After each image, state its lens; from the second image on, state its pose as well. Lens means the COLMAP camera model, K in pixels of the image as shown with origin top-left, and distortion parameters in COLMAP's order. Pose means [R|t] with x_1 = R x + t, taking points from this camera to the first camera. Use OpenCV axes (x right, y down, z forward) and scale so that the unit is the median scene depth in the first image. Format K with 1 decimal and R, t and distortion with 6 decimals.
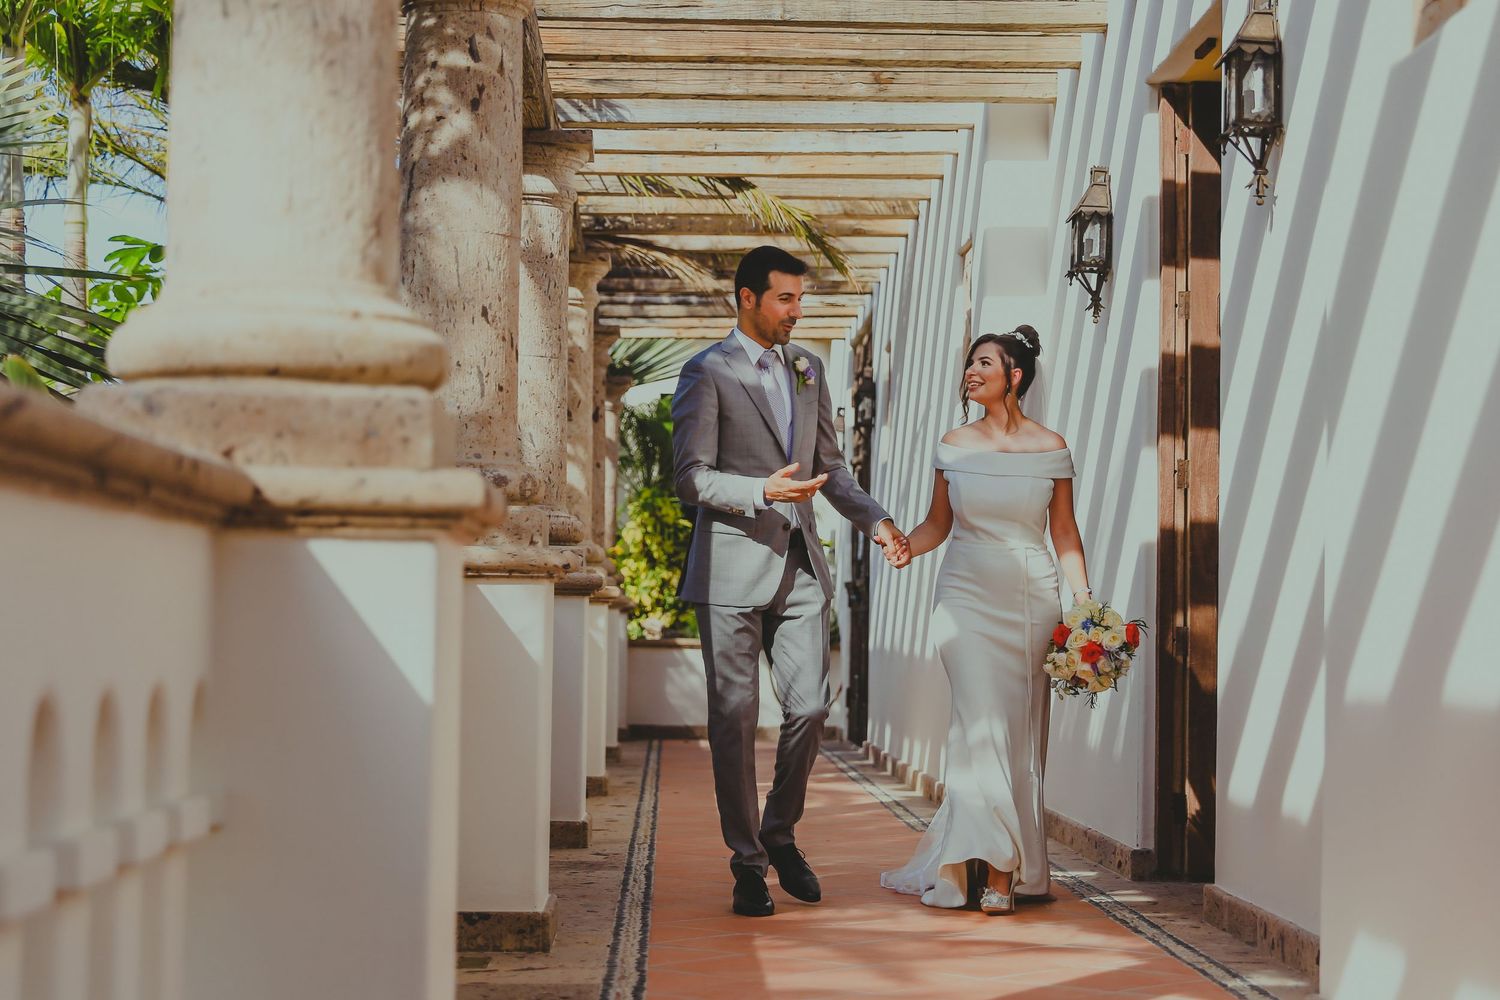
lens RADIAL K [[3018.2, 0, 750.0], [0, 3018.2, 500.0], [0, 0, 1]] dist [-0.077496, -0.086262]
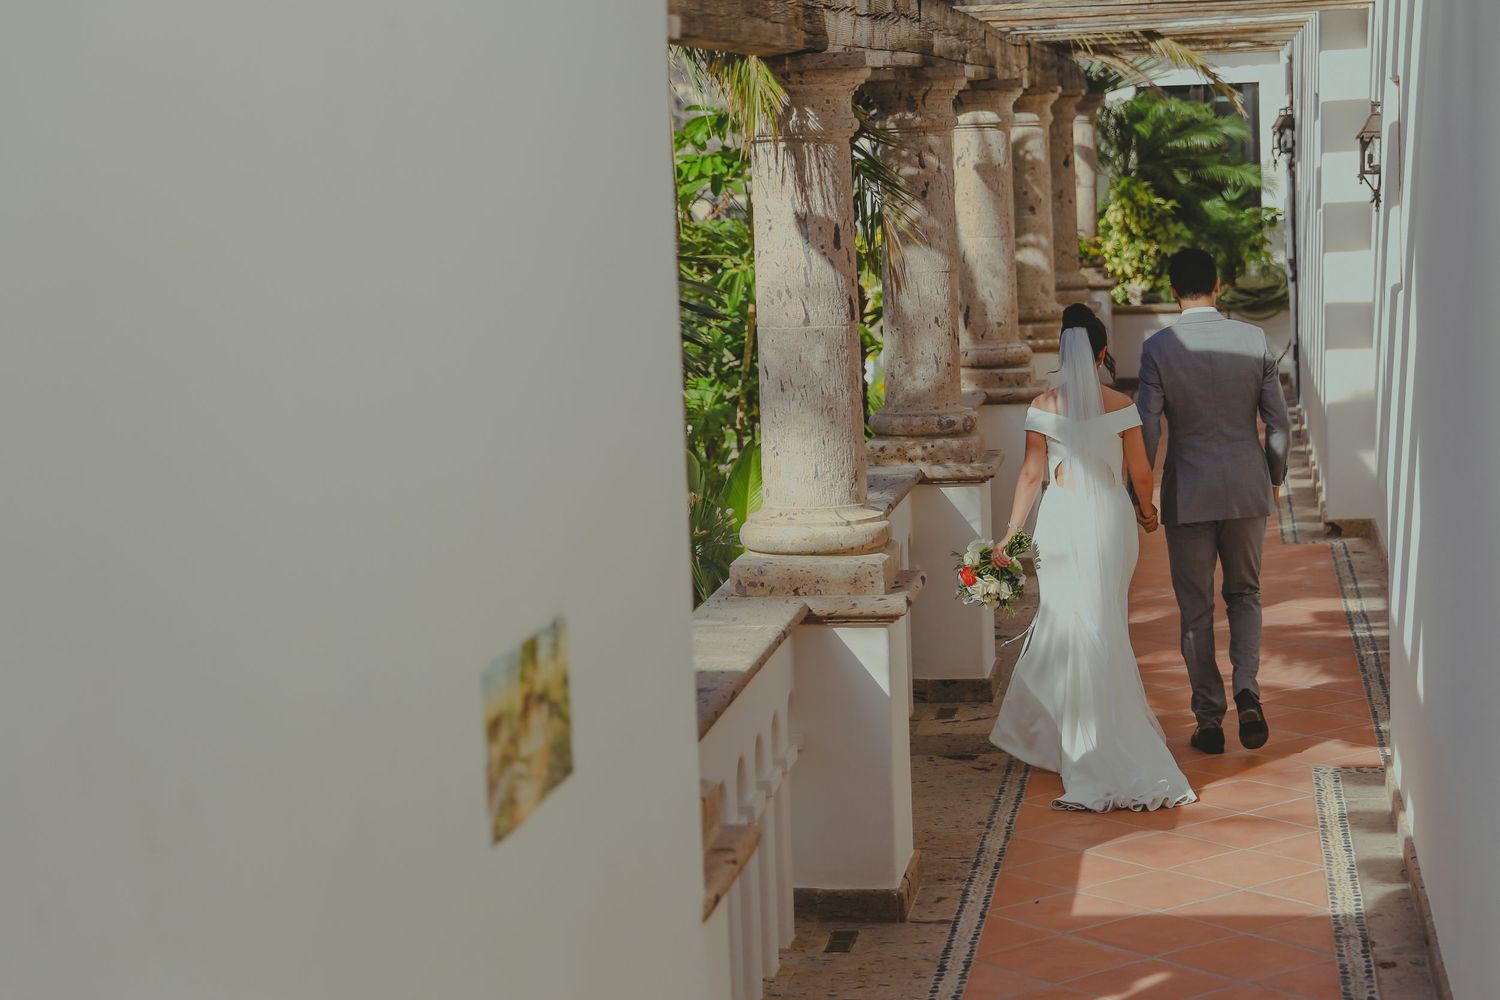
lens RADIAL K [[3018.2, 0, 750.0], [0, 3018.2, 500.0], [0, 0, 1]] dist [-0.077496, -0.086262]
pose [[0.982306, -0.031279, -0.184651, 0.036737], [0.060989, 0.985636, 0.157484, -0.075174], [0.177073, -0.165959, 0.970104, -0.205557]]
